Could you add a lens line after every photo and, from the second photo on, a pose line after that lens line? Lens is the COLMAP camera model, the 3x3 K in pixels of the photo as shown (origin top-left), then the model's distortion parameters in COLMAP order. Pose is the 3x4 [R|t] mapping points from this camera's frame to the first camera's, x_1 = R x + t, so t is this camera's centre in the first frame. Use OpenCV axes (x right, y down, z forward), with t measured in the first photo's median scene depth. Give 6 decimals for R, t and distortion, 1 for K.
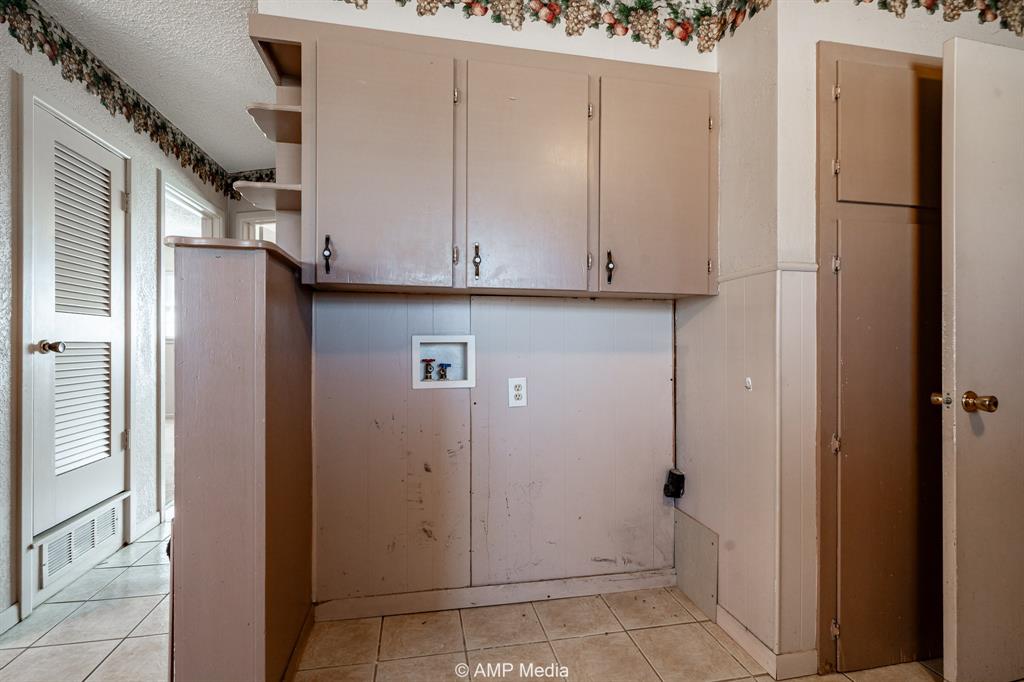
lens RADIAL K [[455.0, 0, 507.9], [0, 455.0, 343.4], [0, 0, 1]] dist [-0.001143, 0.000130]
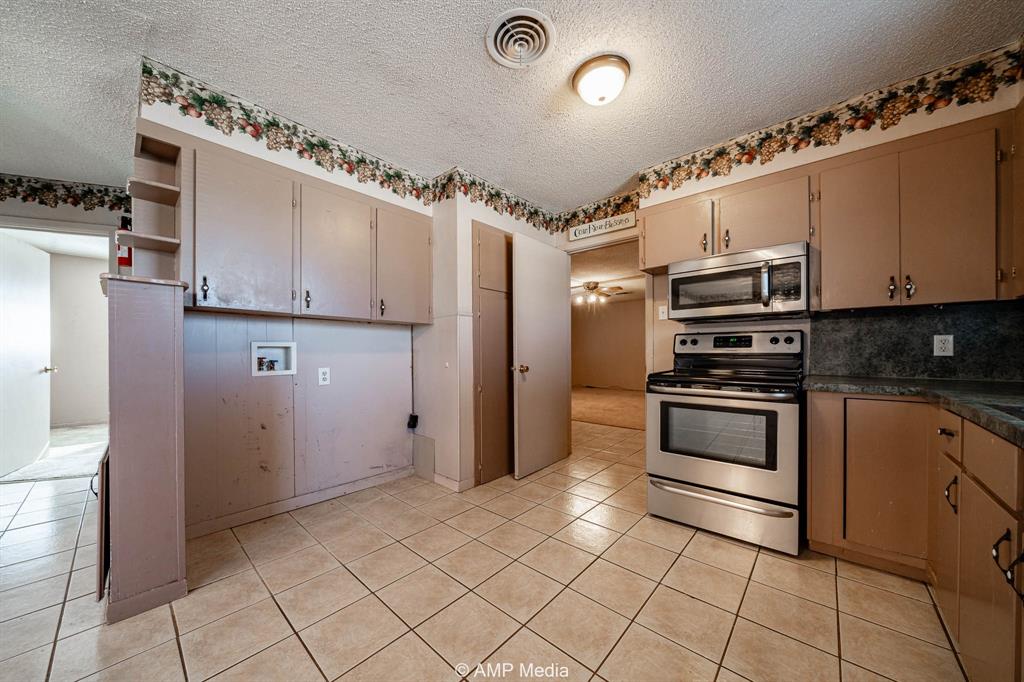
lens RADIAL K [[353.9, 0, 506.8], [0, 353.9, 353.9], [0, 0, 1]] dist [-0.000263, -0.000003]
pose [[0.793785, -0.008233, 0.608143, -0.255340], [0.007597, 0.999965, 0.003621, 0.025933], [-0.608152, 0.001746, 0.793819, -0.483963]]
